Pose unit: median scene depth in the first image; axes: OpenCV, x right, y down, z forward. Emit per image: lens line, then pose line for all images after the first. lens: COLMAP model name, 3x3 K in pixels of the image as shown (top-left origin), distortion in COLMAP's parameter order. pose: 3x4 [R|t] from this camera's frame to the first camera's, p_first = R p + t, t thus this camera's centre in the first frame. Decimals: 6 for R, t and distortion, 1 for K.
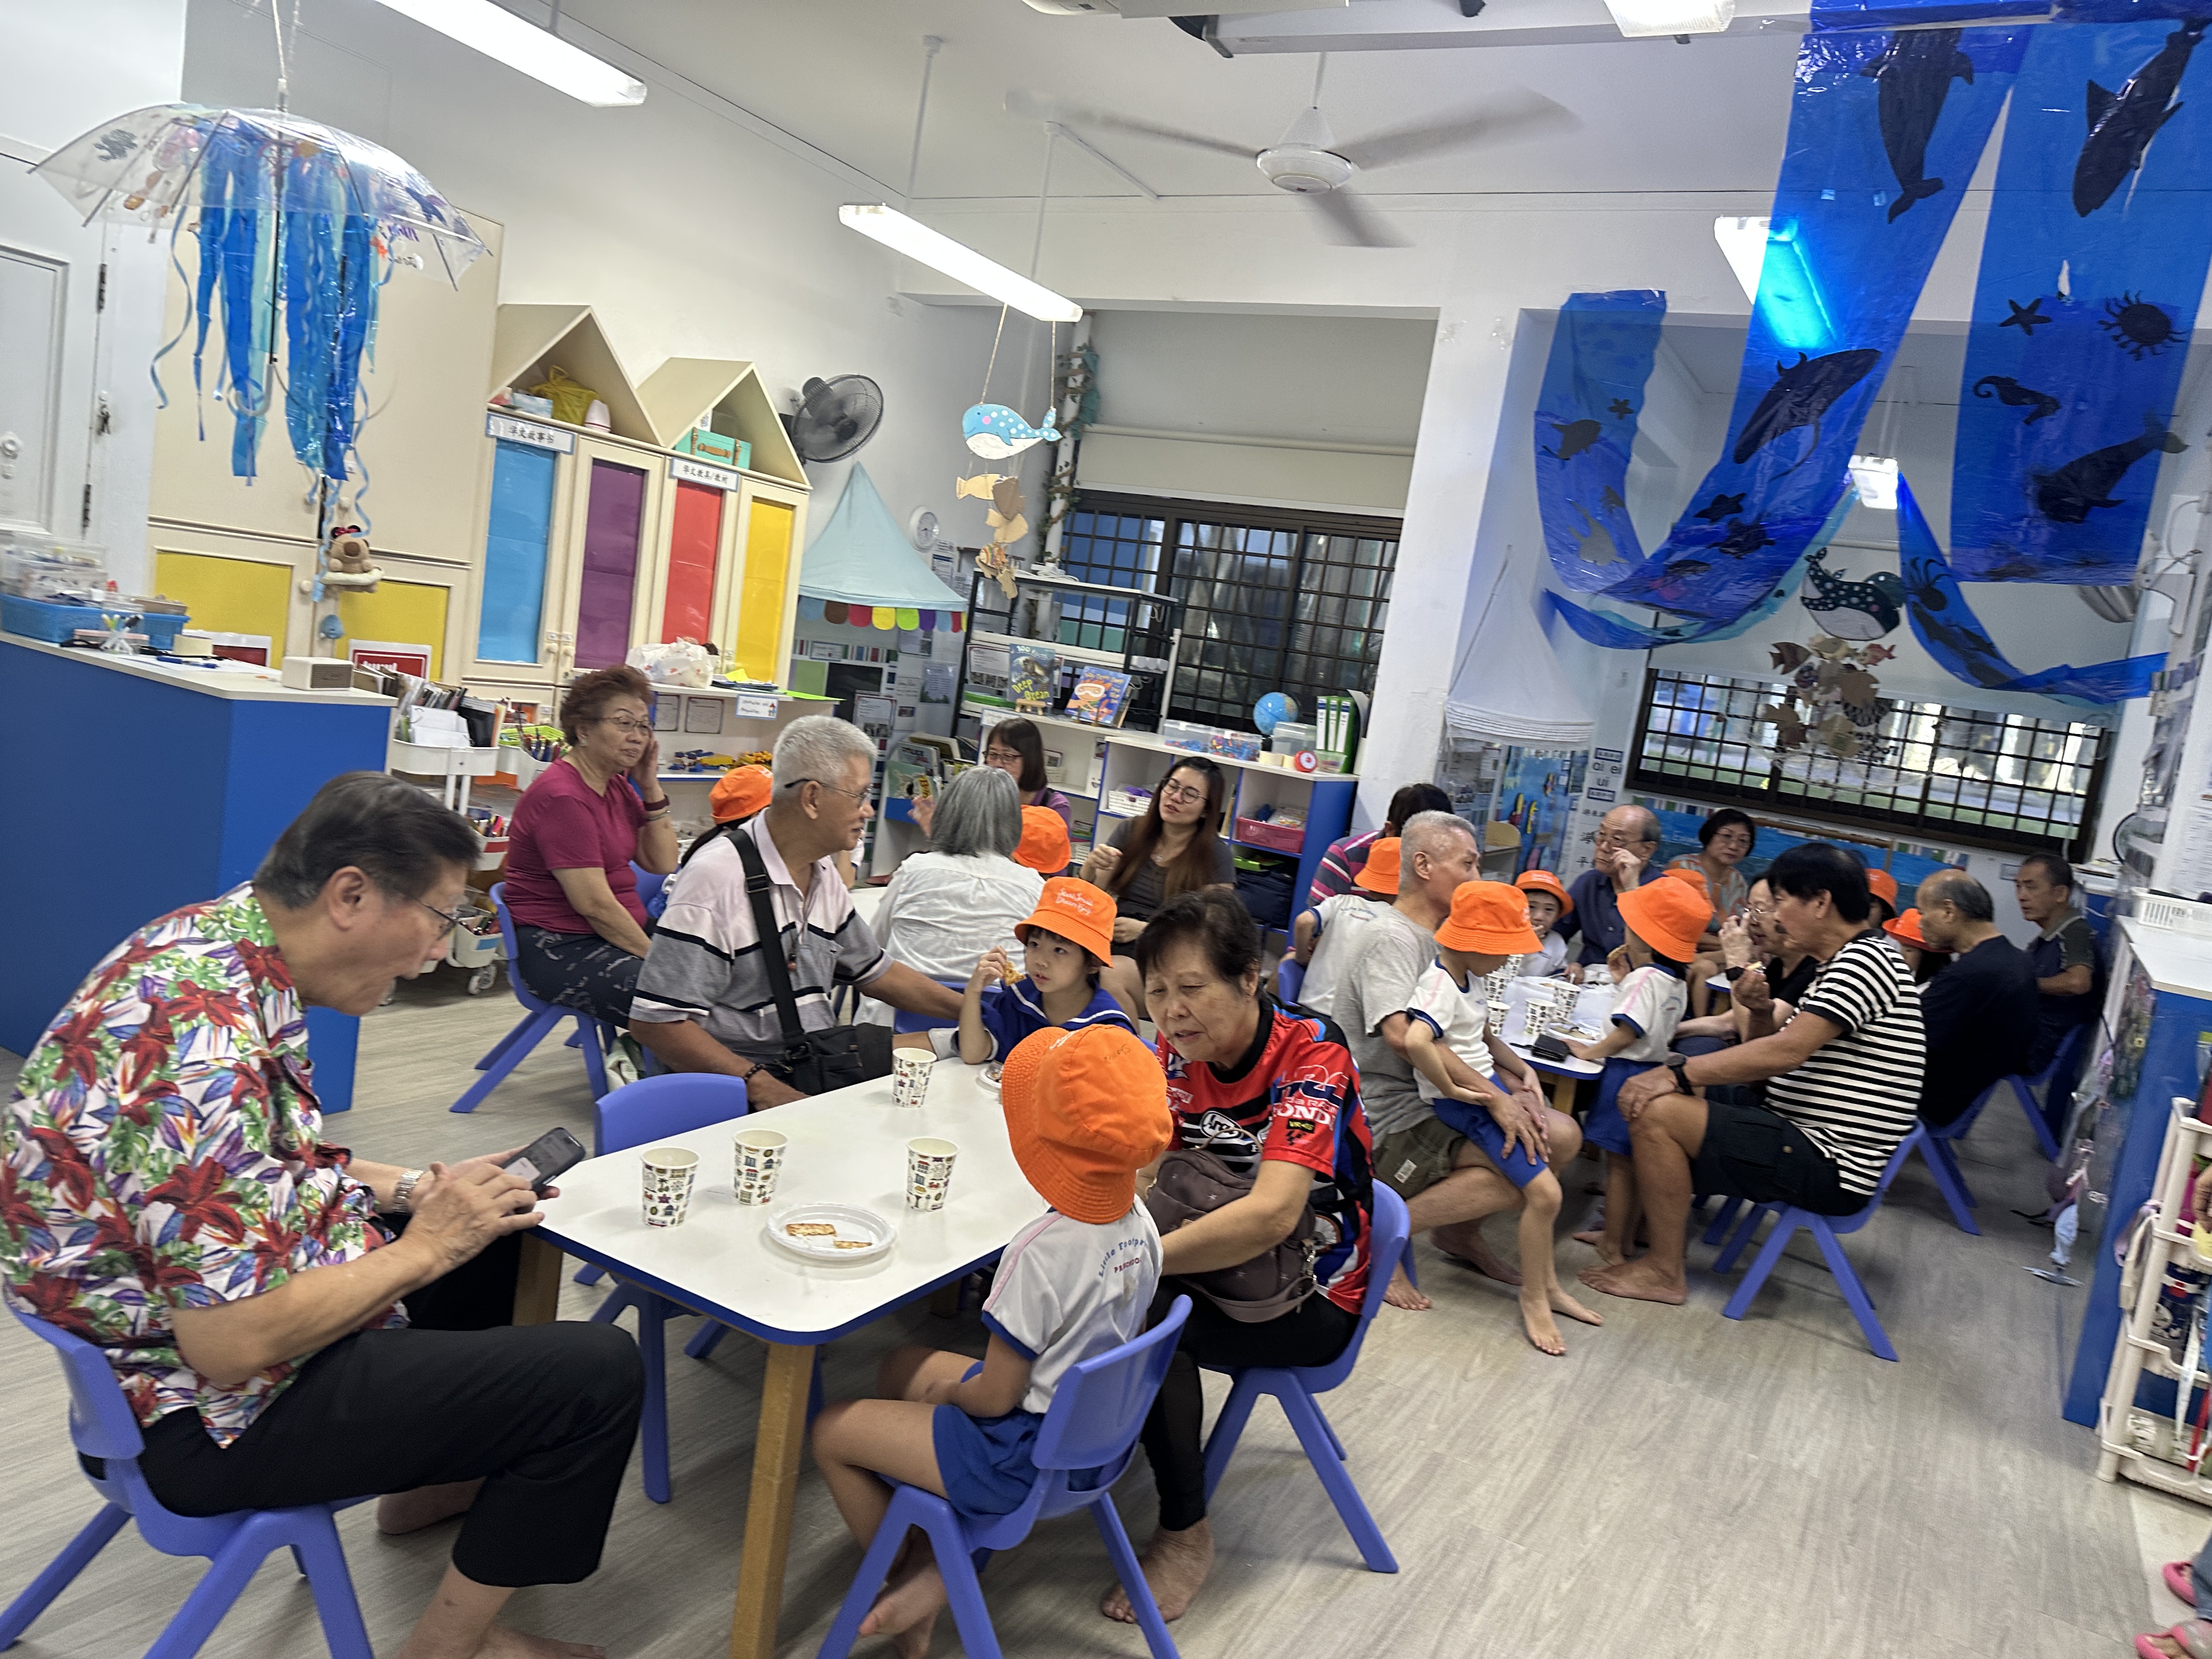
lens RADIAL K [[1559.9, 0, 1088.0], [0, 1559.9, 825.4], [0, 0, 1]] dist [0.167736, -0.379548]
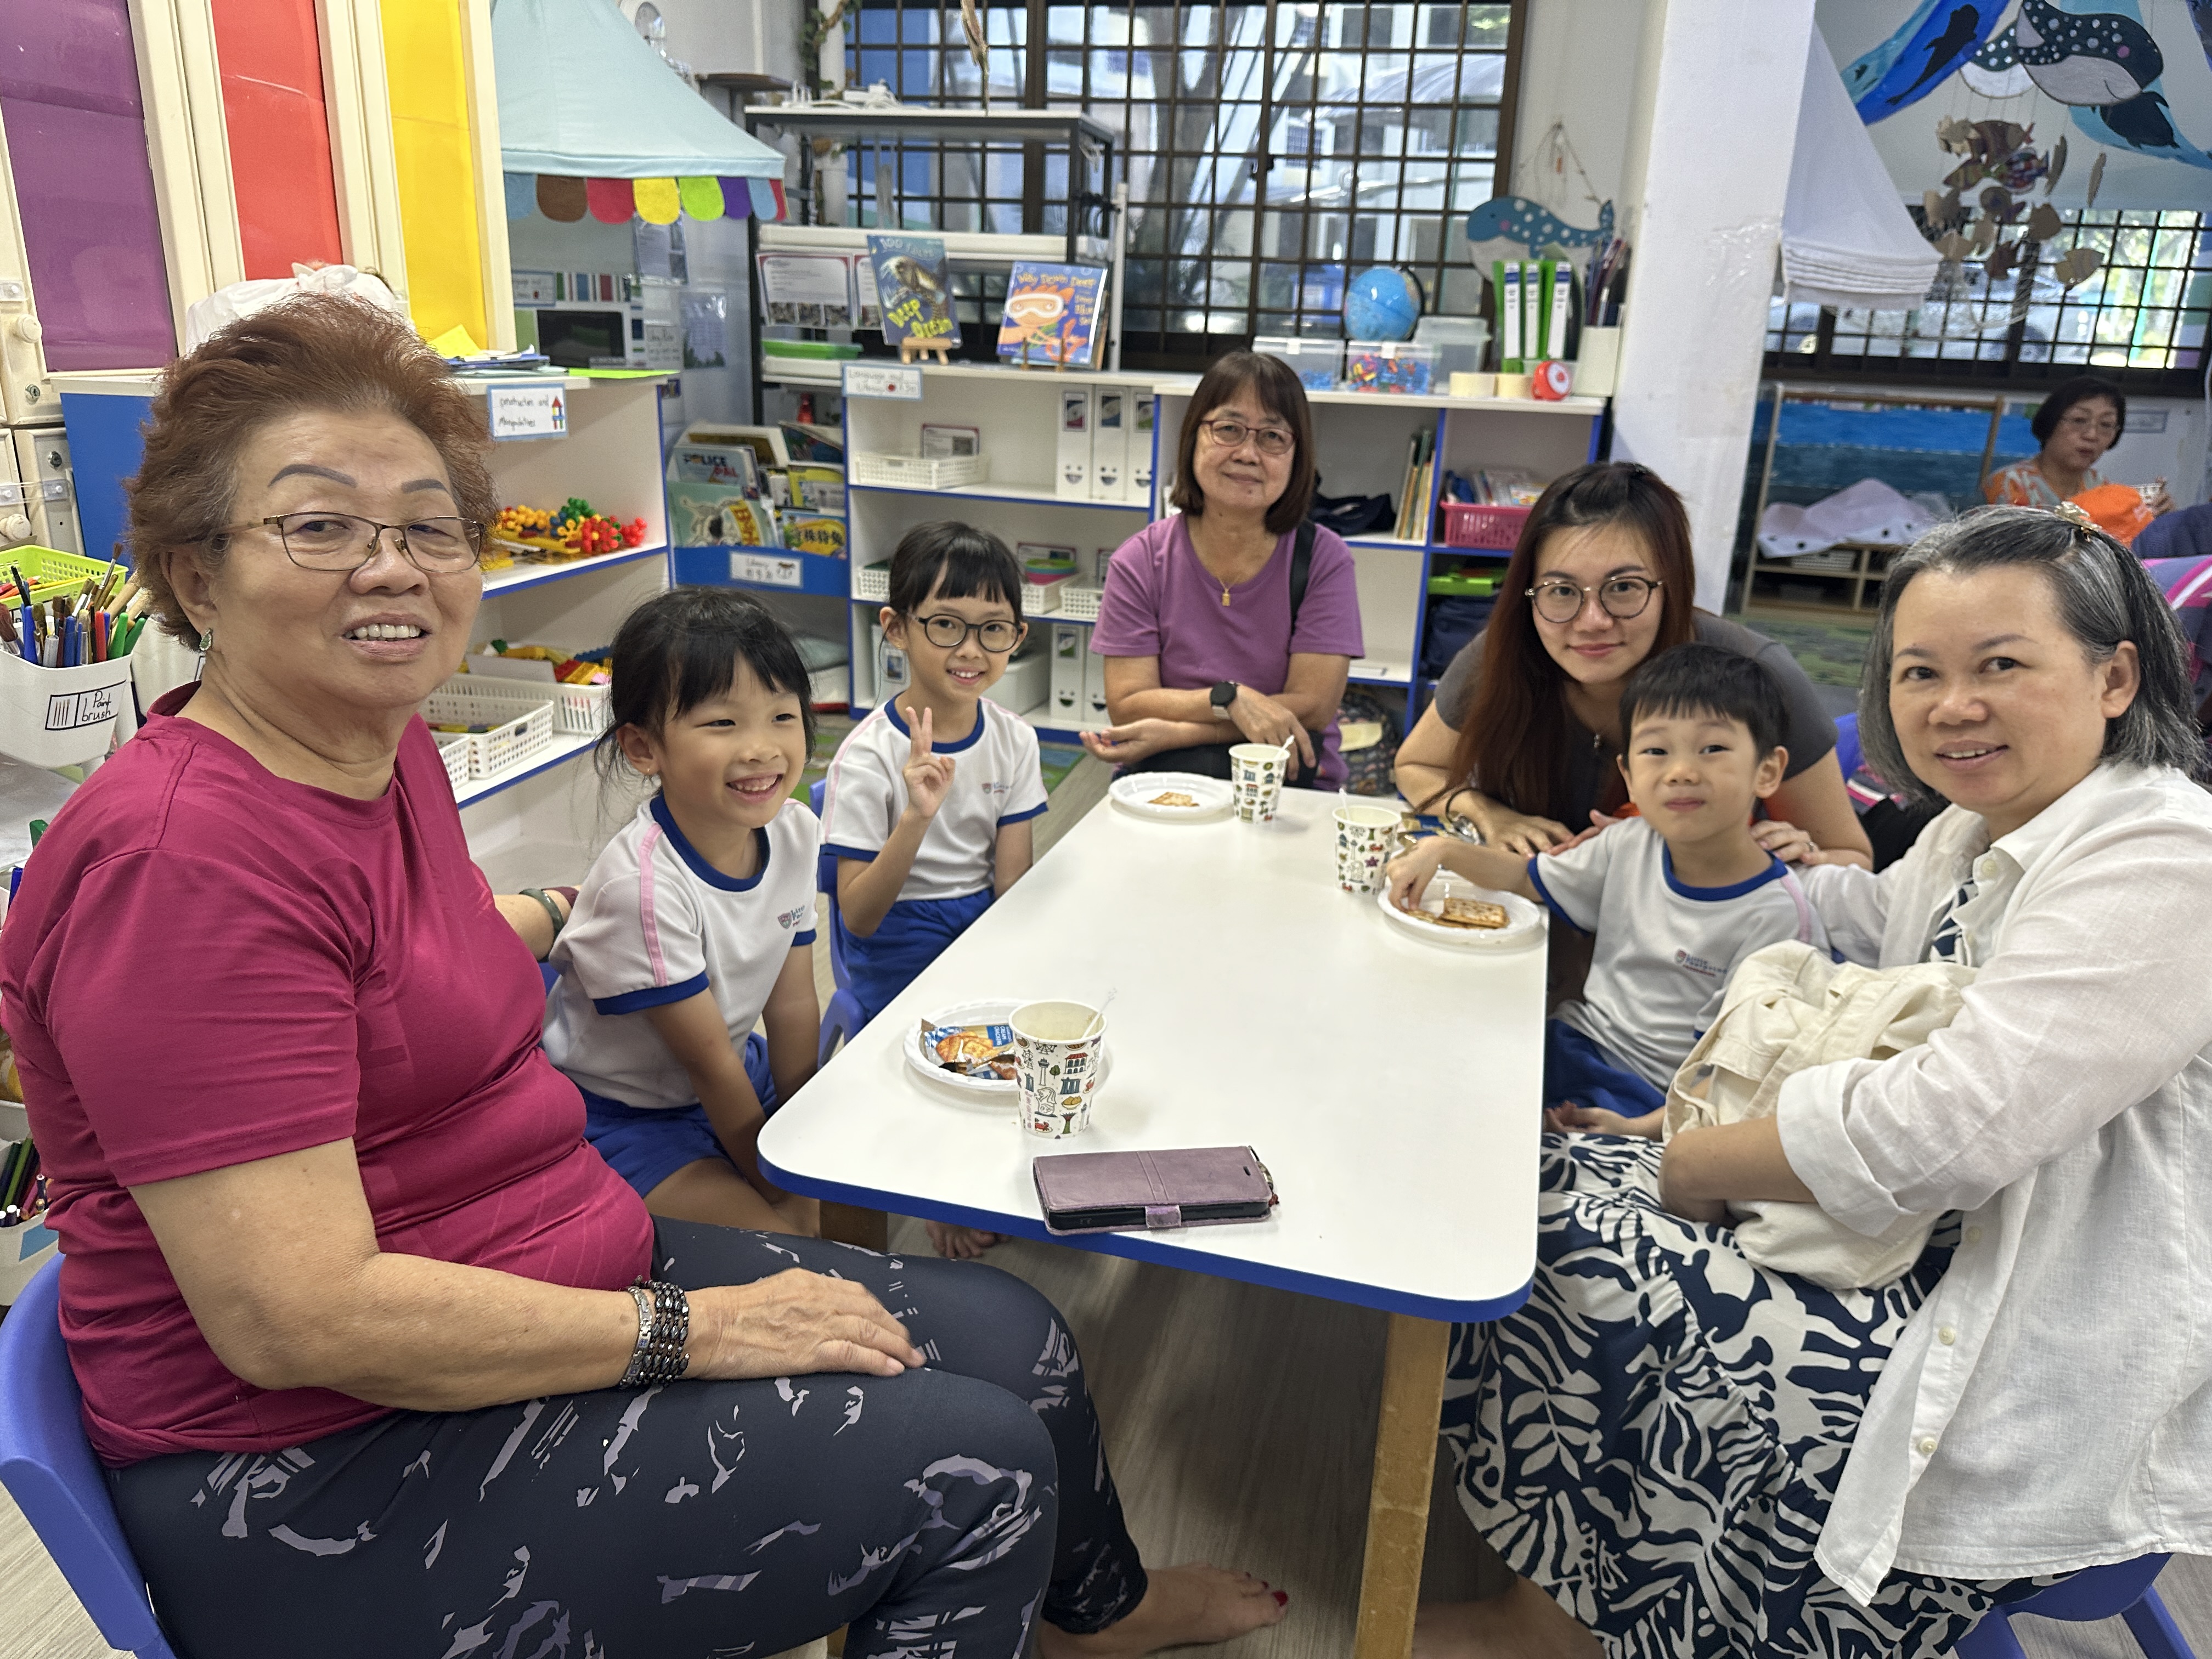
lens RADIAL K [[1570.1, 0, 1116.6], [0, 1570.1, 857.6], [0, 0, 1]] dist [0.047327, -0.073335]
pose [[0.947891, -0.202156, 0.246243, -0.150289], [0.137578, 0.956852, 0.255943, -0.037388], [-0.287359, -0.208729, 0.934803, 0.413958]]
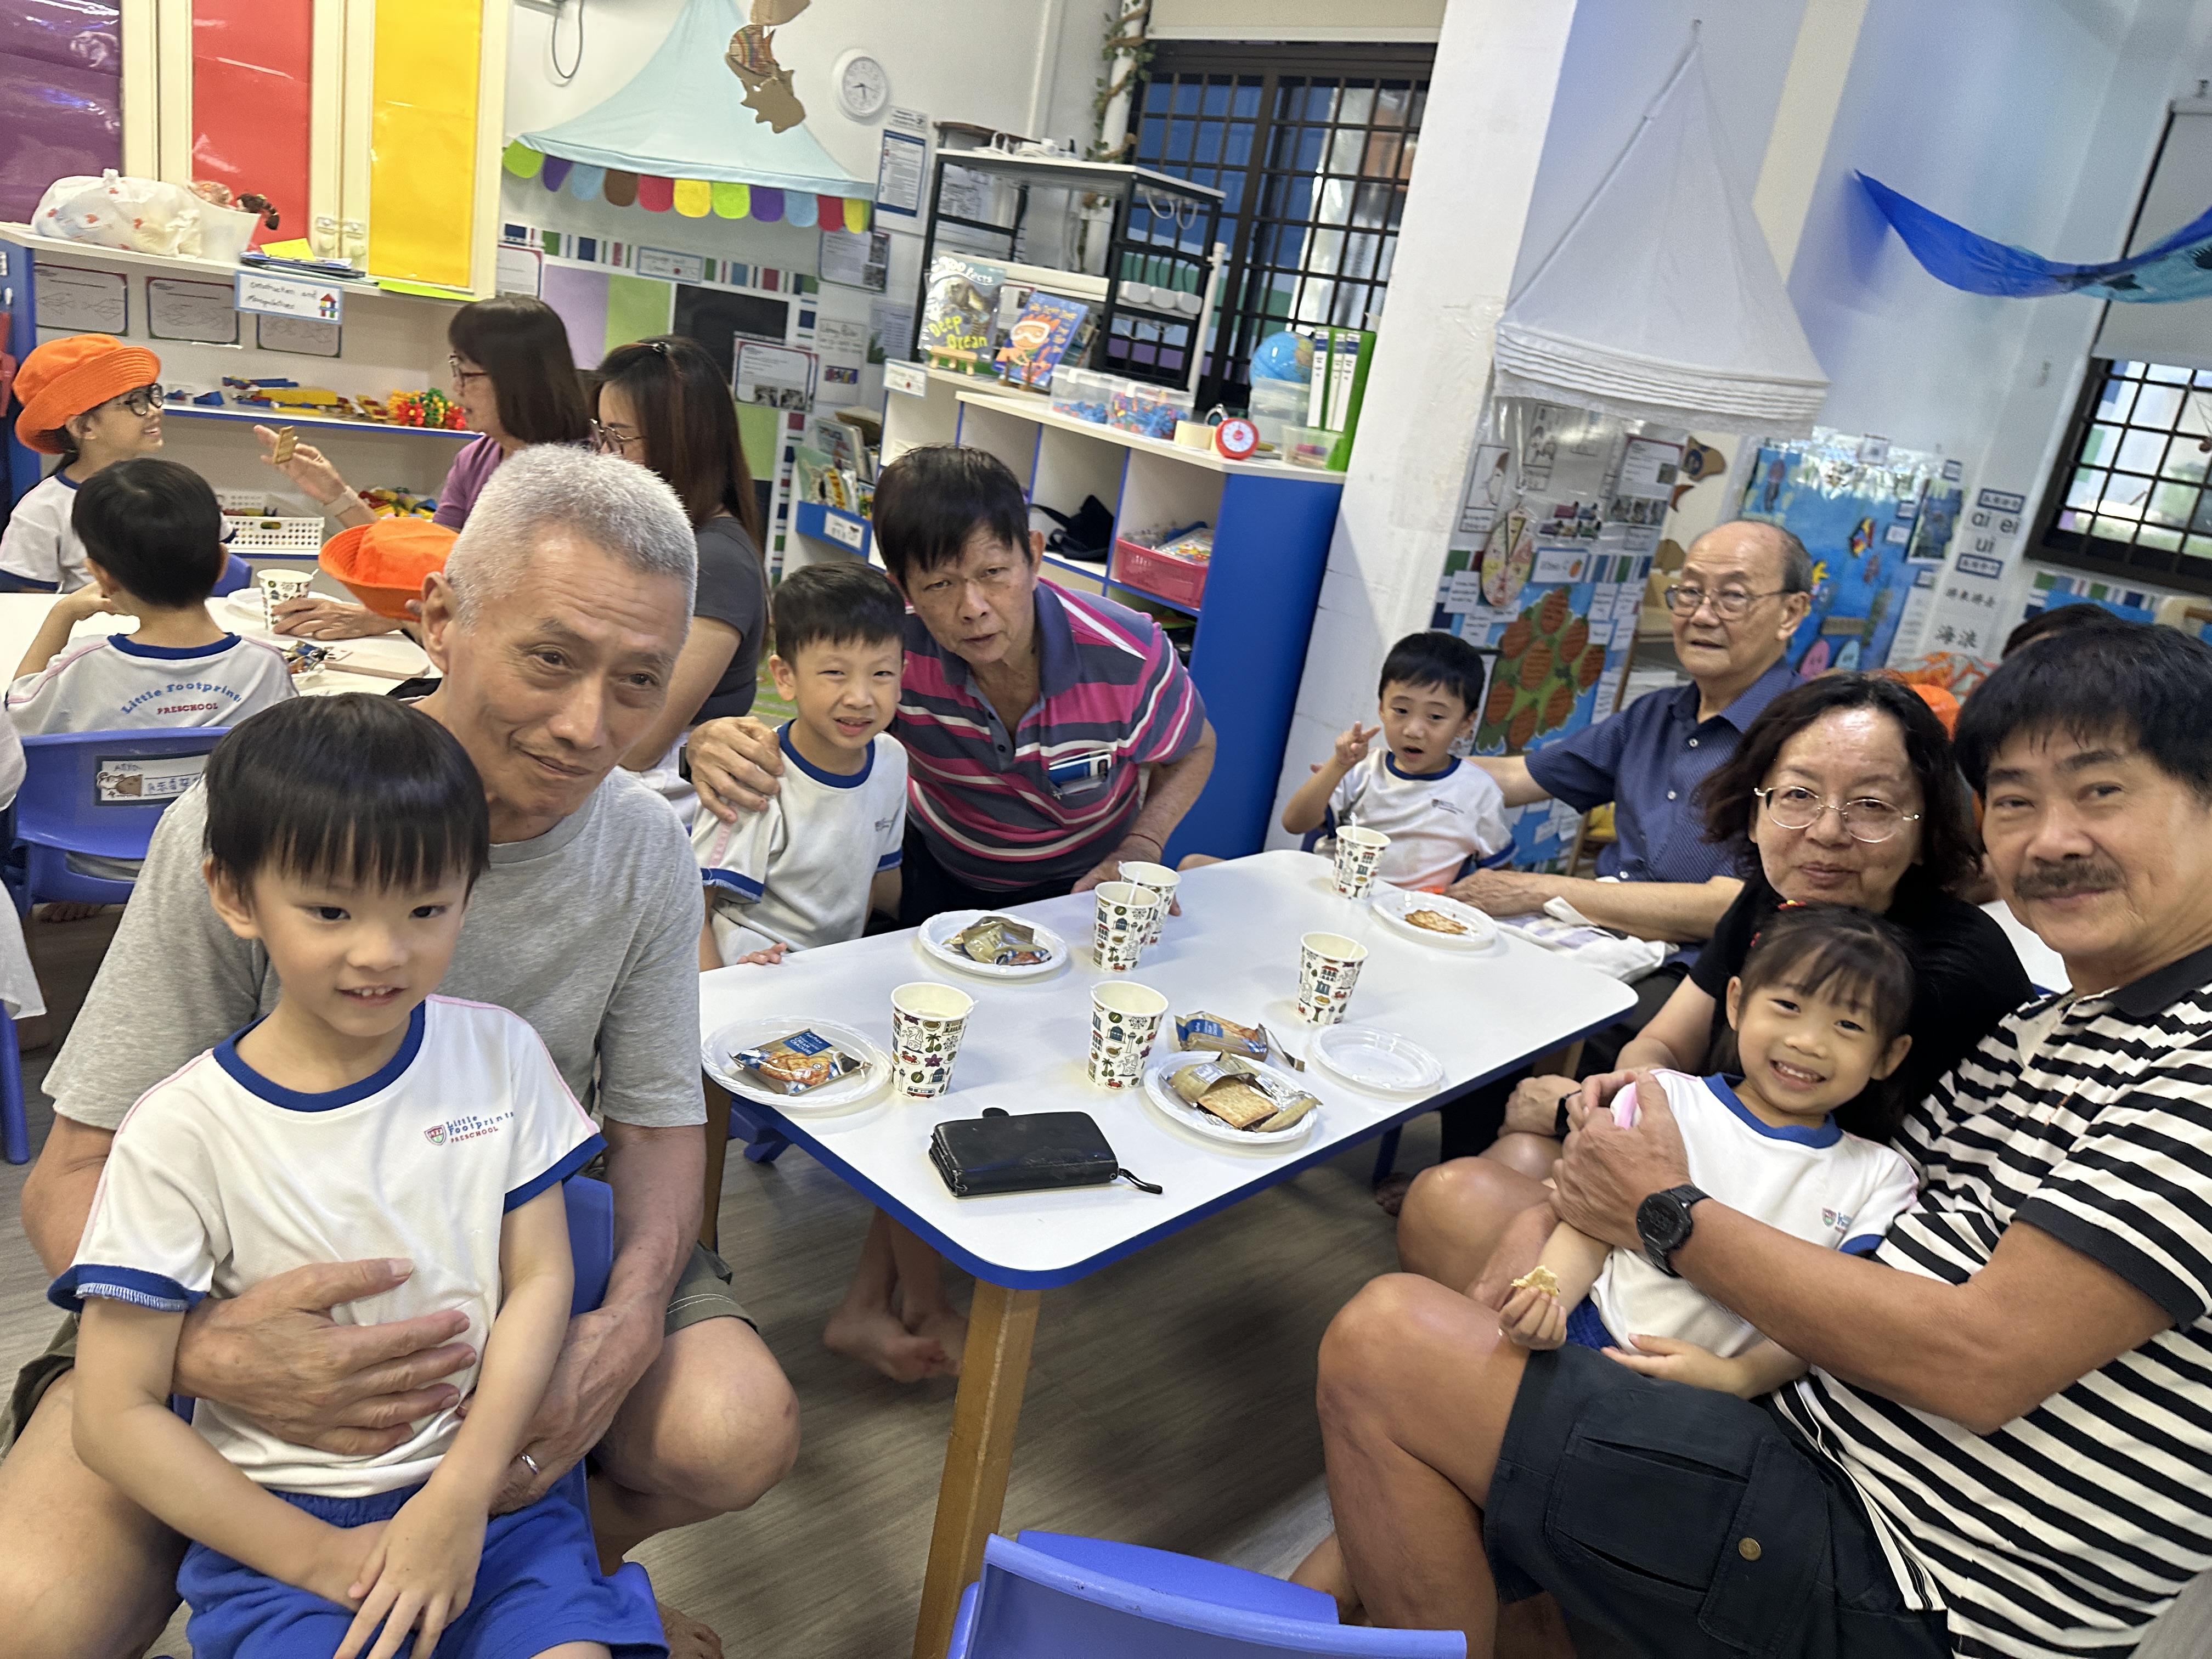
lens RADIAL K [[1568.9, 0, 1106.0], [0, 1568.9, 829.5], [0, 0, 1]] dist [0.080676, -0.135962]
pose [[0.959921, 0.102750, -0.260756, 0.212714], [-0.062951, 0.985646, 0.156649, 0.008112], [0.273108, -0.133956, 0.952611, 0.380744]]
